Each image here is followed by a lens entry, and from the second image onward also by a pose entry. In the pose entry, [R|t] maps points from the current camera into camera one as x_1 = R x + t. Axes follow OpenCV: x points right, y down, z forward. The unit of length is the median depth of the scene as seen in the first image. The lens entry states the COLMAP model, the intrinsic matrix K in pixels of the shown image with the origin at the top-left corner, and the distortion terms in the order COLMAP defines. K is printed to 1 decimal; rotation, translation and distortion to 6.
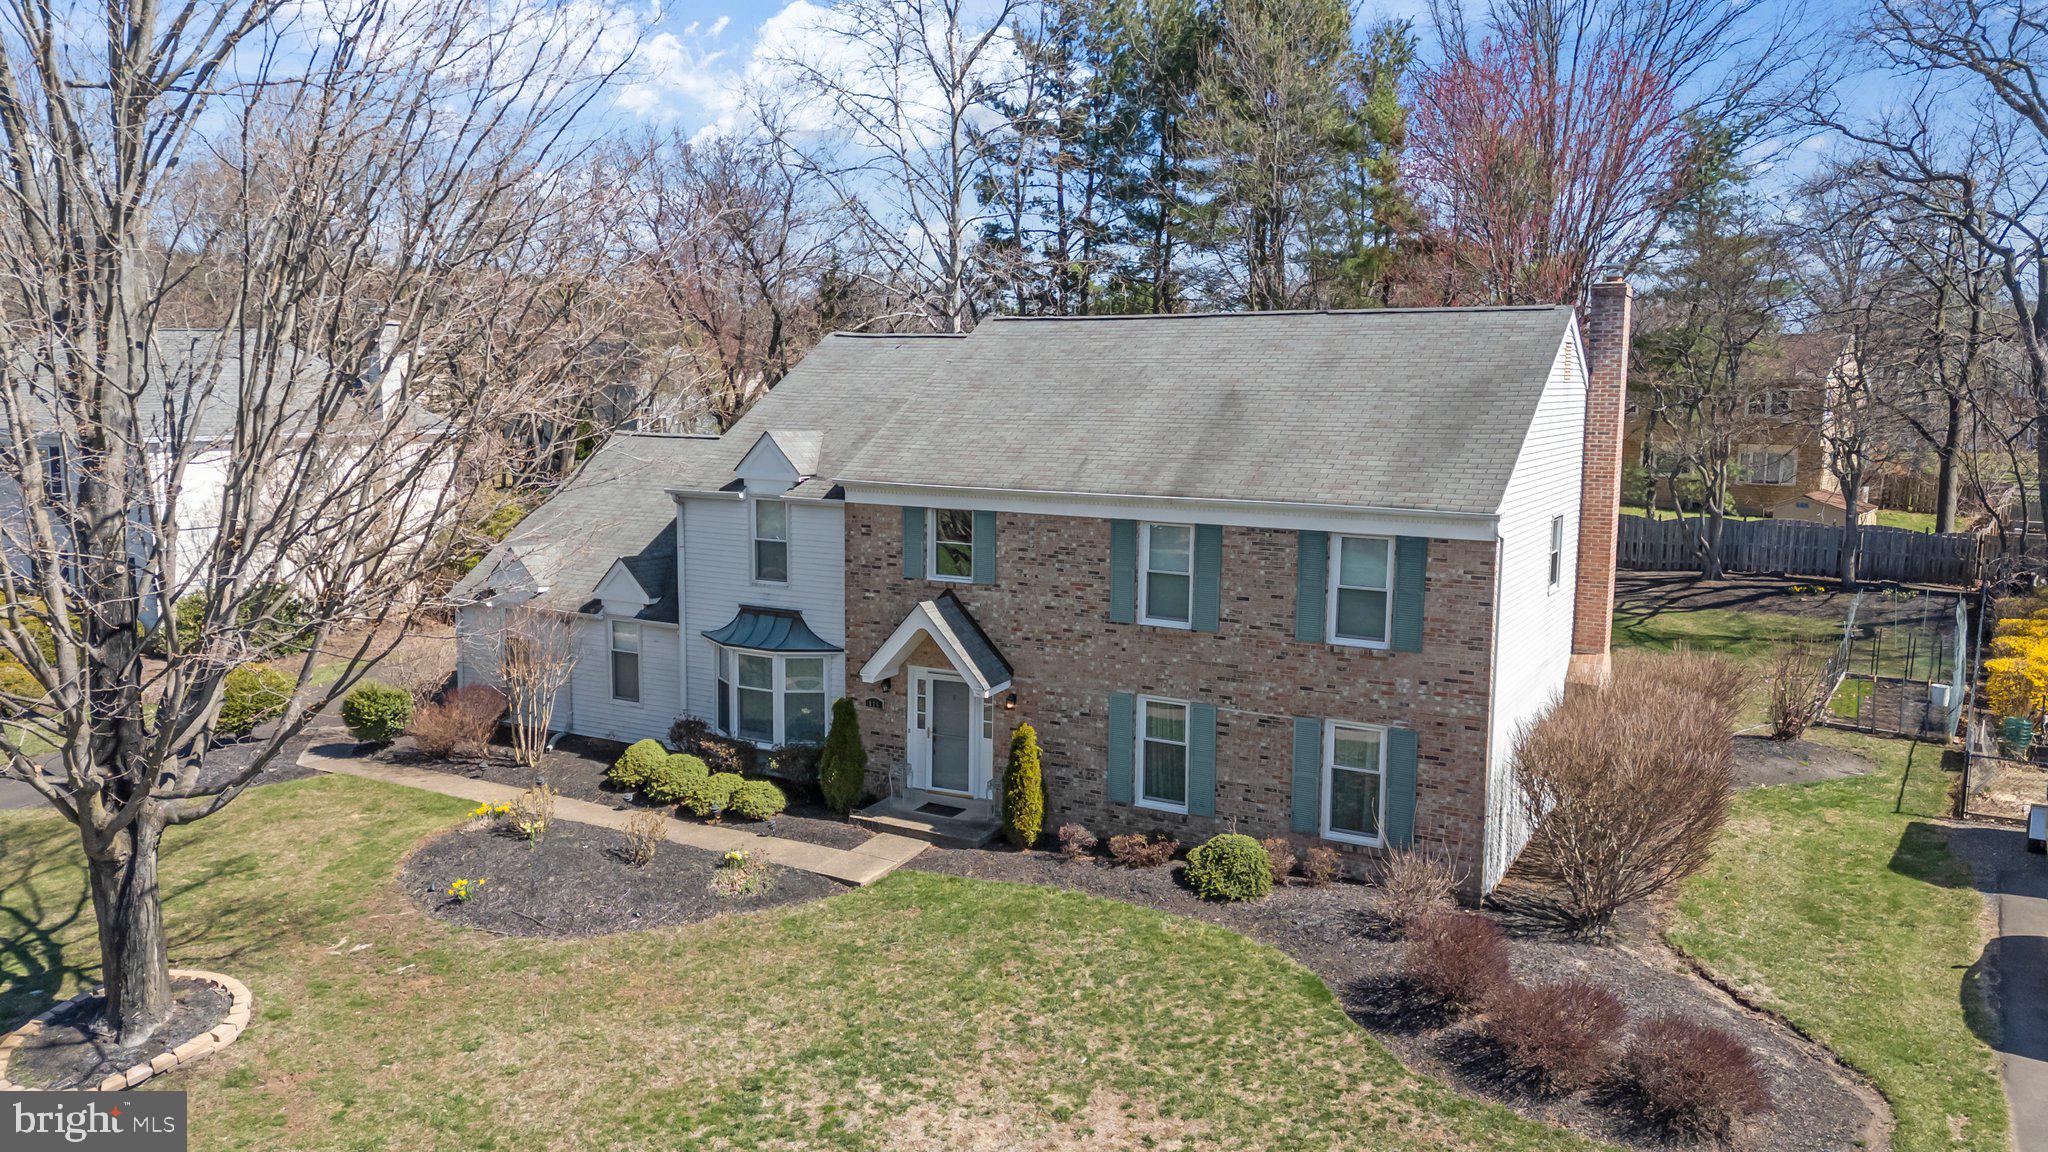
lens RADIAL K [[1489.2, 0, 1021.6], [0, 1489.2, 572.5], [0, 0, 1]] dist [0.080397, -0.070213]
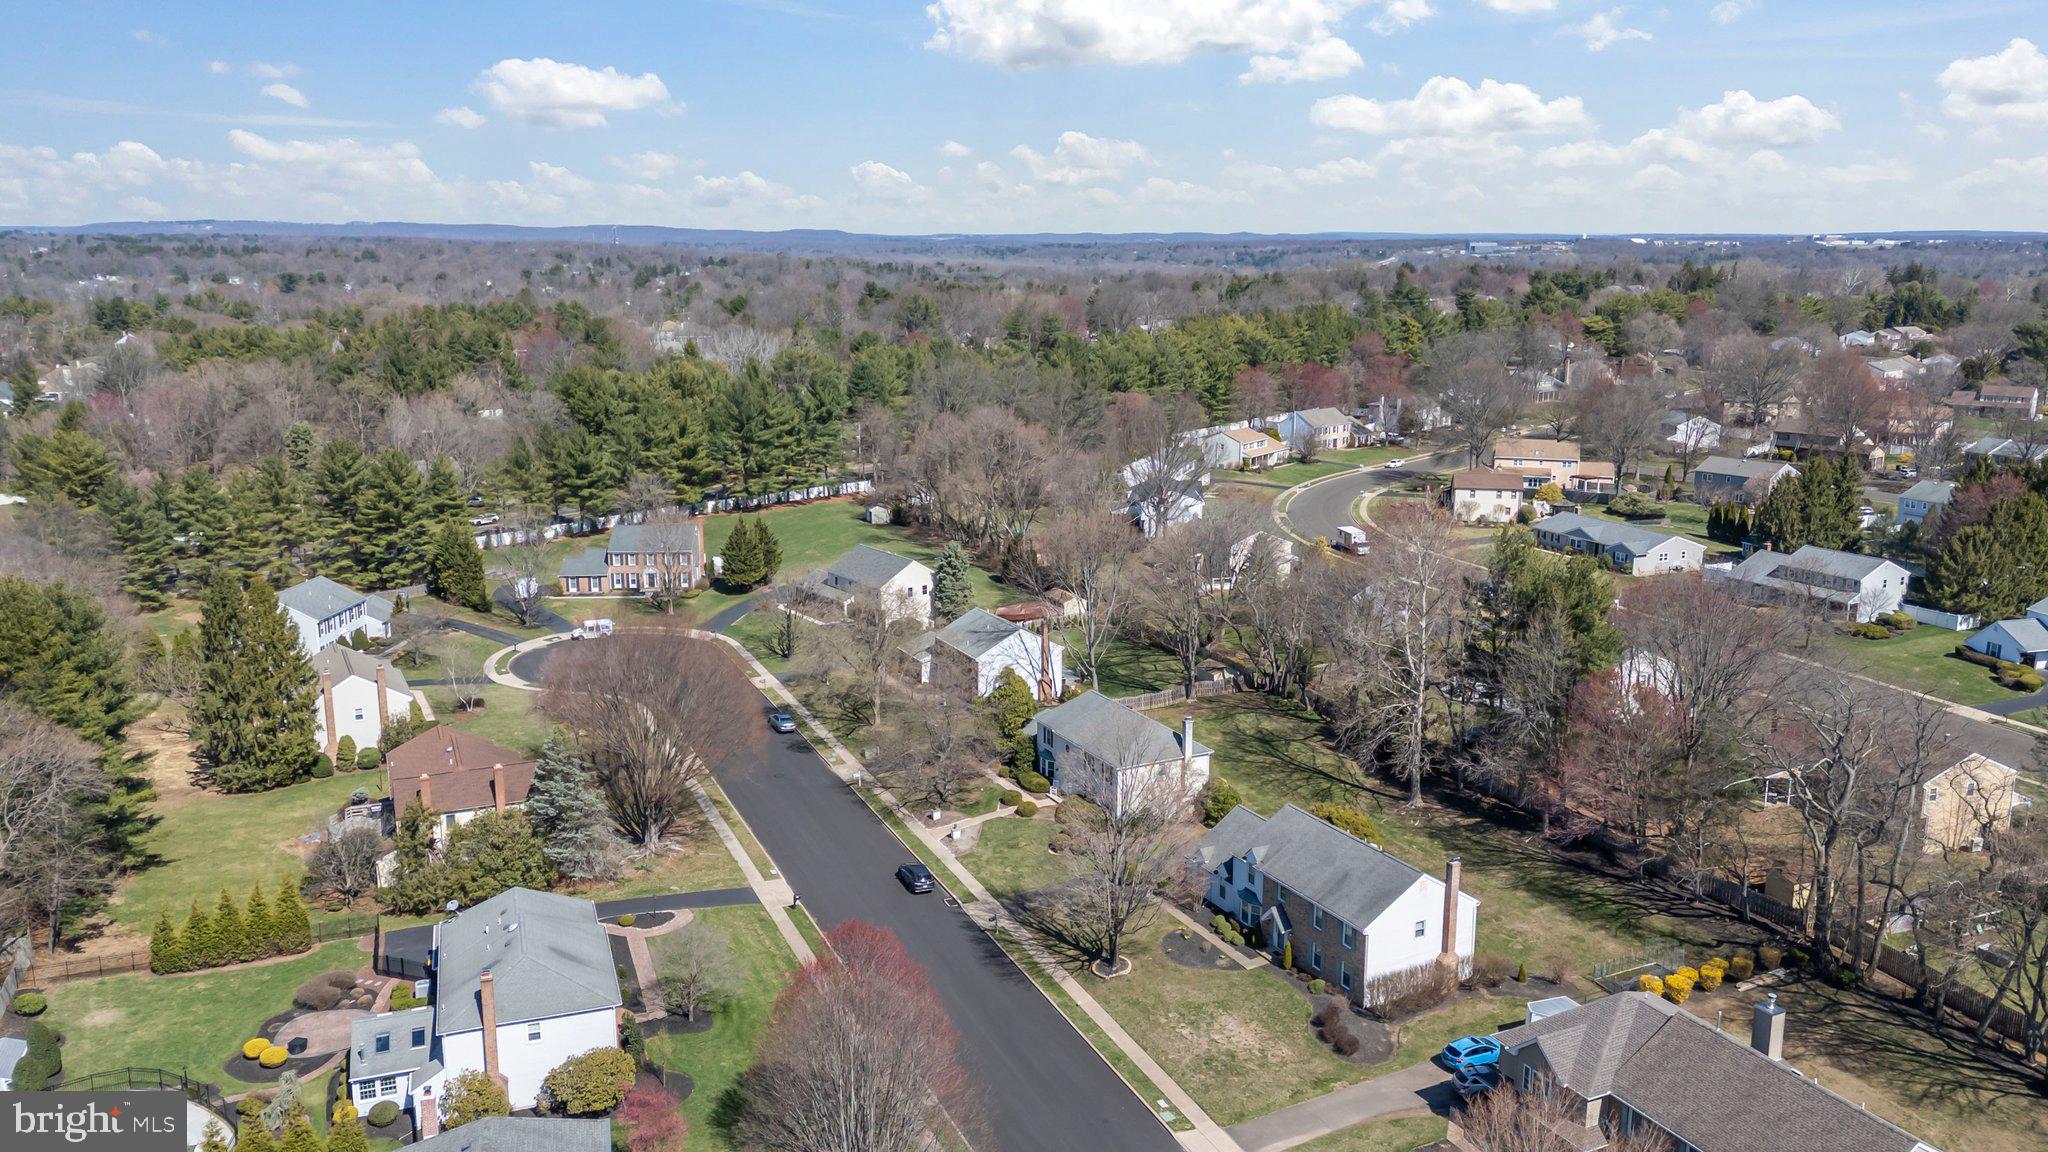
lens RADIAL K [[1516.8, 0, 1018.9], [0, 1516.8, 569.4], [0, 0, 1]] dist [0.082229, -0.075828]
pose [[0.839648, 0.102601, -0.533352, 1.657556], [-0.063284, 0.993788, 0.091548, -1.377846], [0.539431, -0.043116, 0.840925, -3.234820]]
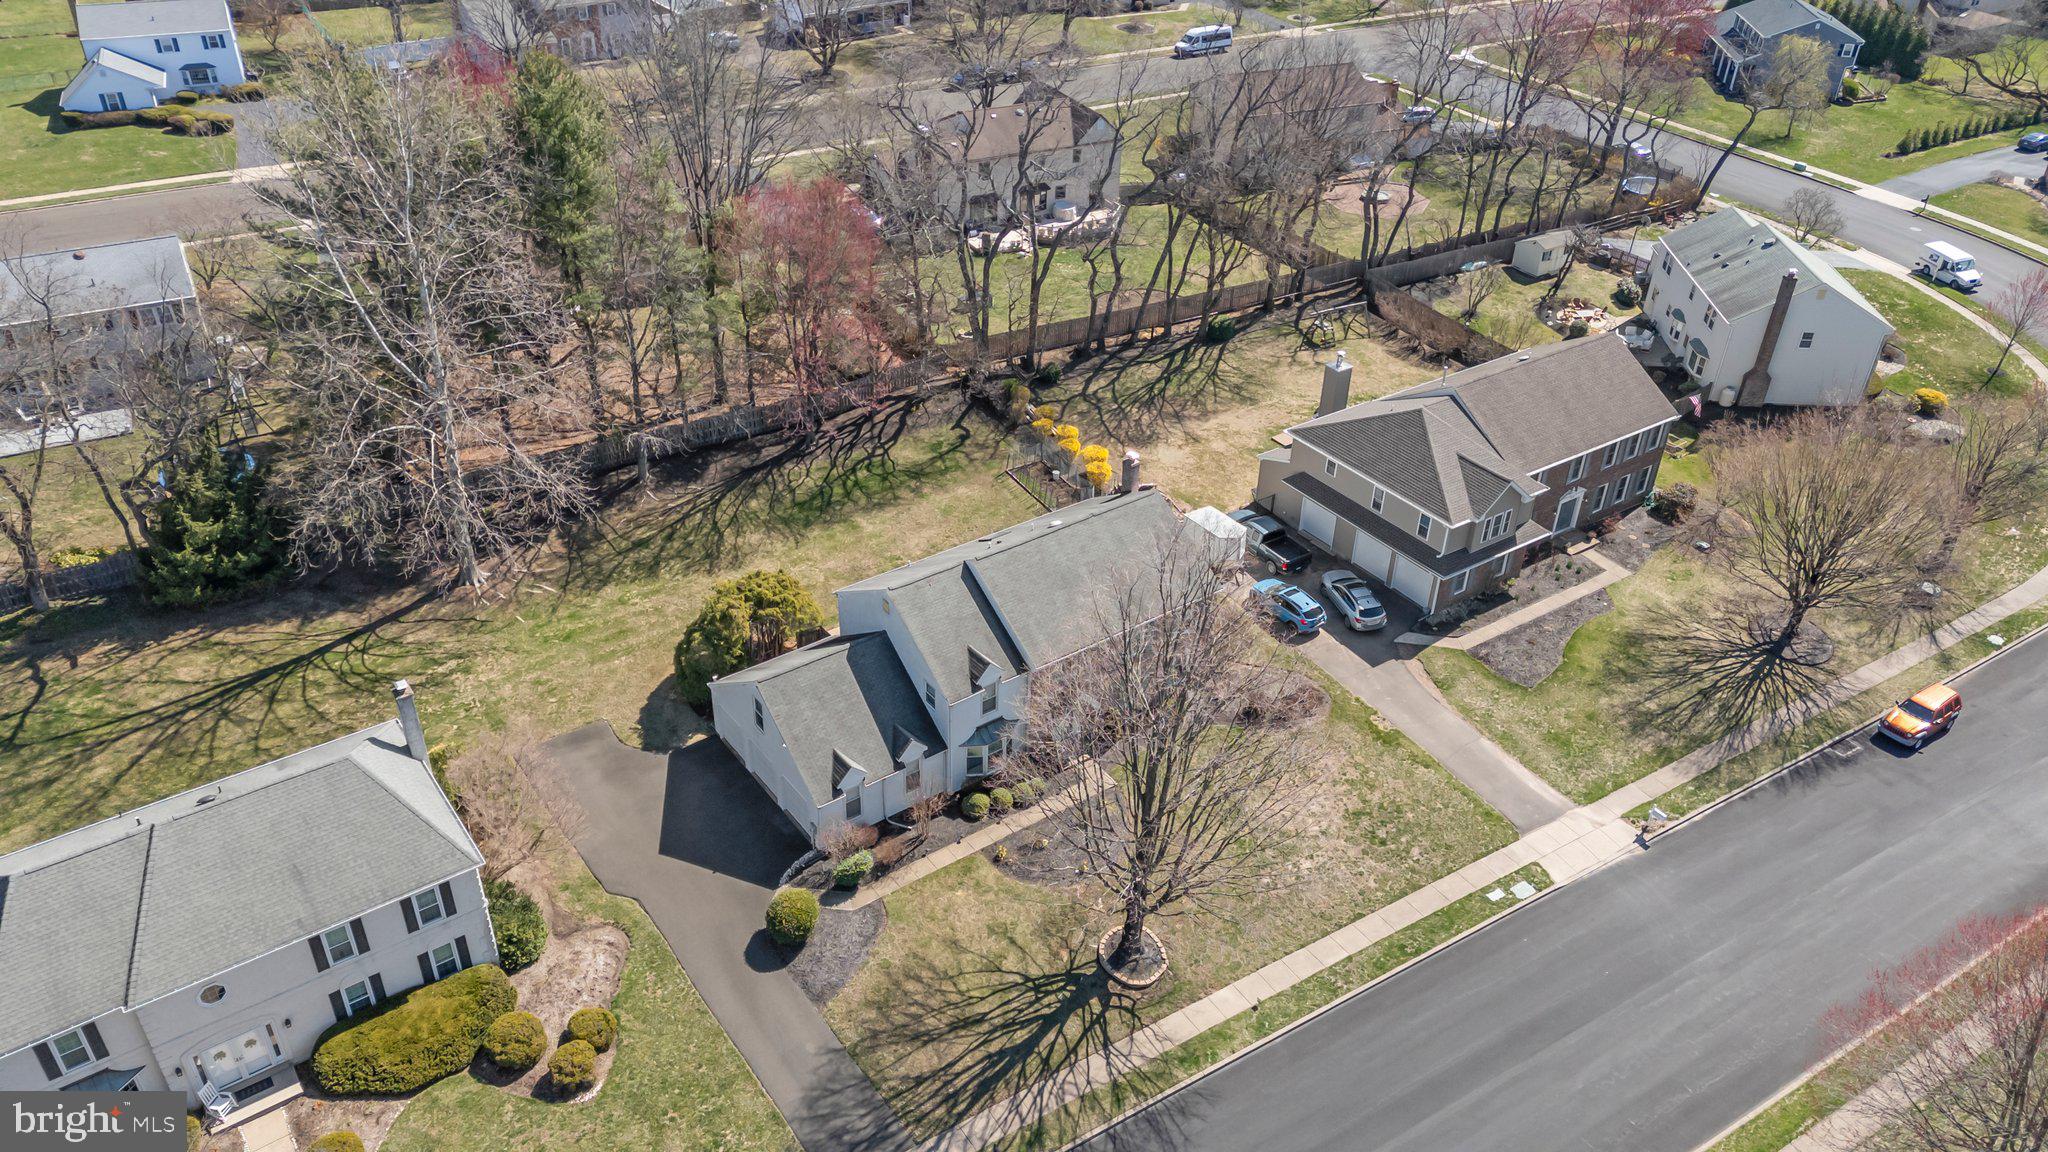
lens RADIAL K [[1489.2, 0, 1021.6], [0, 1489.2, 572.5], [0, 0, 1]] dist [0.080397, -0.070213]
pose [[0.415296, -0.503477, 0.757654, -2.176130], [0.106672, 0.854081, 0.509084, -1.650074], [-0.903410, -0.130600, 0.408404, 0.012877]]
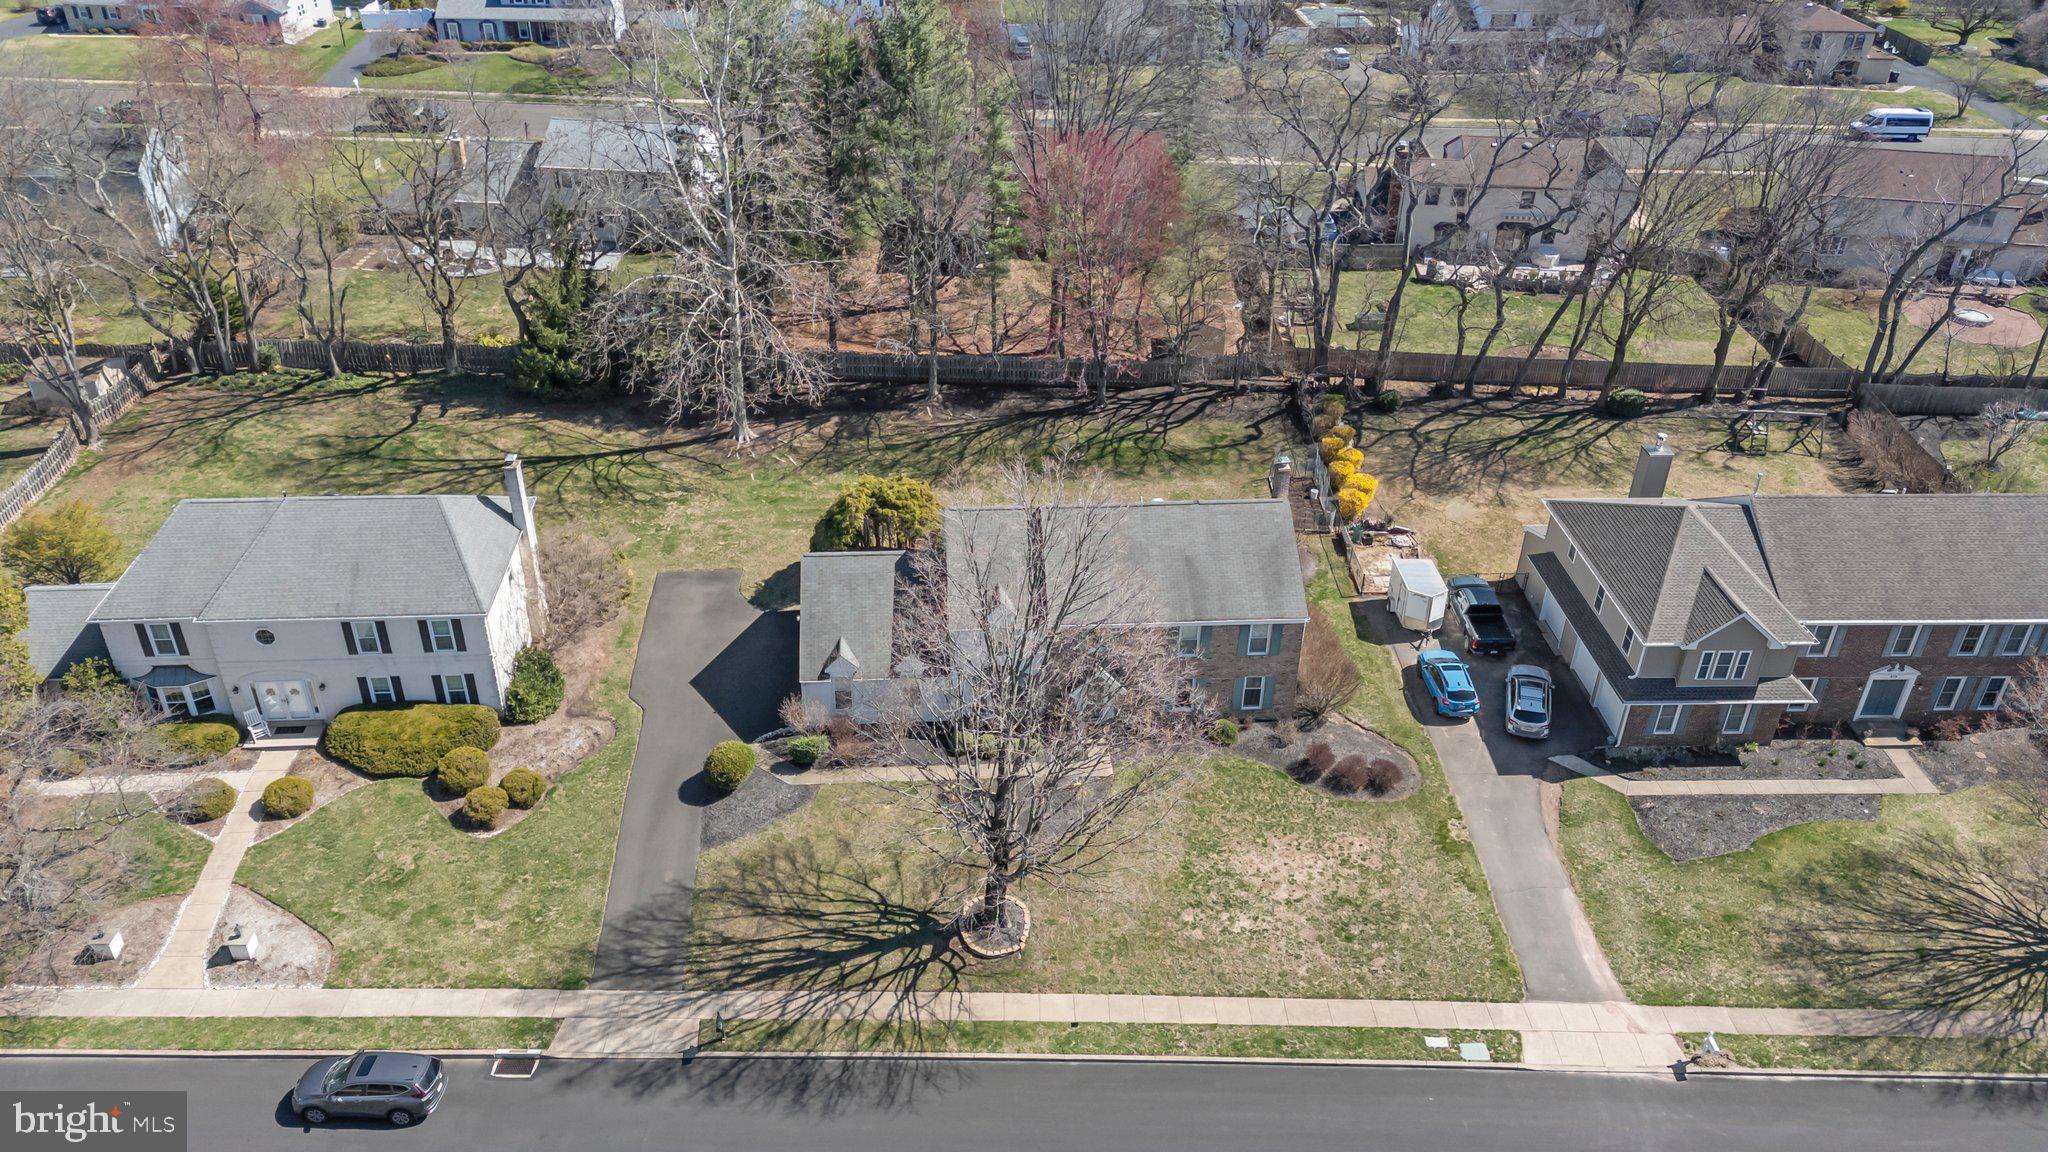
lens RADIAL K [[1496.5, 0, 1022.5], [0, 1496.5, 566.6], [0, 0, 1]] dist [0.083960, -0.075977]
pose [[0.830916, -0.287329, 0.476467, -1.438771], [0.064127, 0.900090, 0.430959, -1.335755], [-0.552690, -0.327536, 0.766325, -0.907823]]
